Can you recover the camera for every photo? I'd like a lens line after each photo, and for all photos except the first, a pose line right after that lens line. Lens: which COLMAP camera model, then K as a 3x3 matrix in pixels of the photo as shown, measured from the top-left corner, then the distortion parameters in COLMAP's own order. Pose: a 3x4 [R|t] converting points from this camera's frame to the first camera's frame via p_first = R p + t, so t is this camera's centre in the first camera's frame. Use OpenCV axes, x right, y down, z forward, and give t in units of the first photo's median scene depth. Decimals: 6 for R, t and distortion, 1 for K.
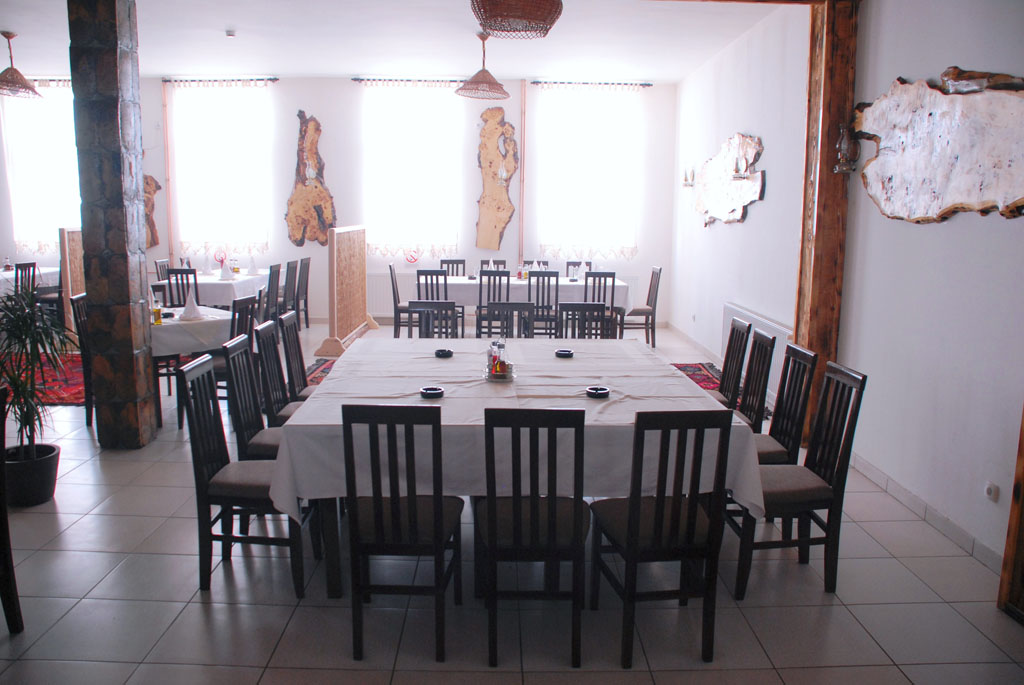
lens RADIAL K [[805.5, 0, 510.0], [0, 805.5, 342.8], [0, 0, 1]] dist [-0.125999, 0.038837]
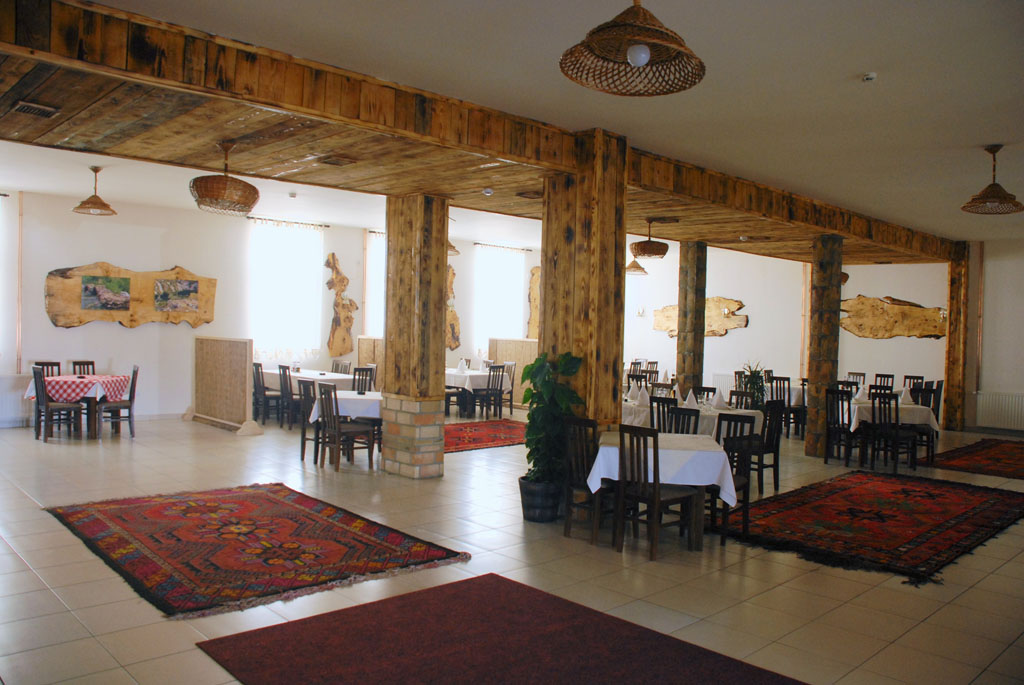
lens RADIAL K [[805.5, 0, 511.3], [0, 805.5, 345.2], [0, 0, 1]] dist [-0.125999, 0.038837]
pose [[0.742988, -0.011041, 0.669214, -1.172536], [0.092002, 0.992058, -0.085776, 0.006840], [-0.662952, 0.125299, 0.738102, -0.183009]]
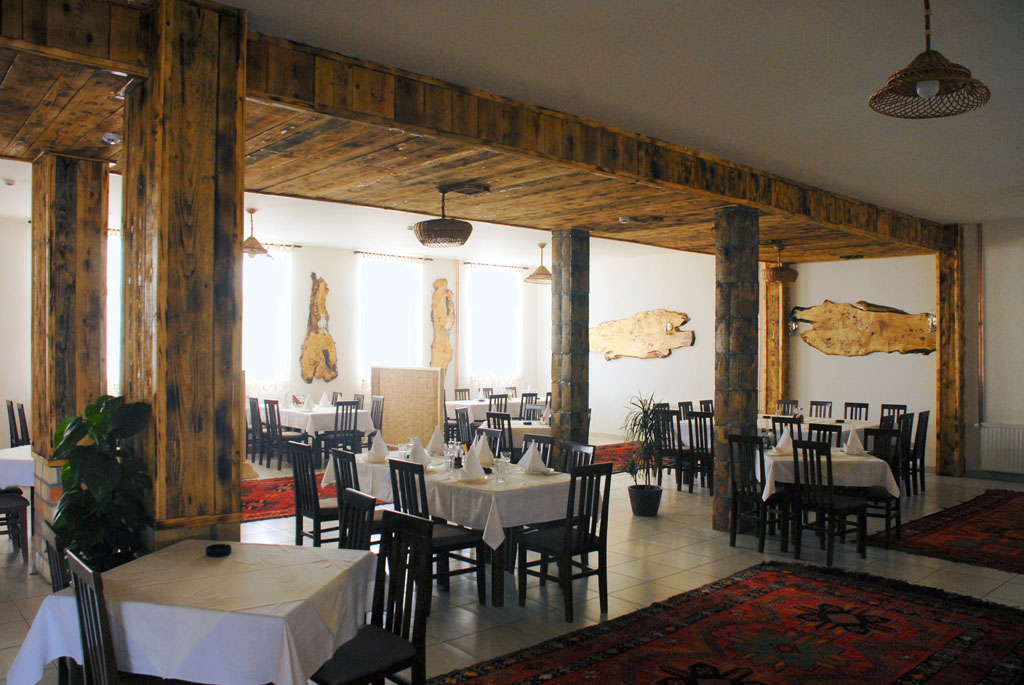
lens RADIAL K [[805.5, 0, 515.0], [0, 805.5, 341.7], [0, 0, 1]] dist [-0.125999, 0.038837]
pose [[0.763560, -0.003579, 0.645727, -0.814693], [0.109873, 0.986123, -0.124457, 0.000189], [-0.636321, 0.165978, 0.753357, -0.113463]]
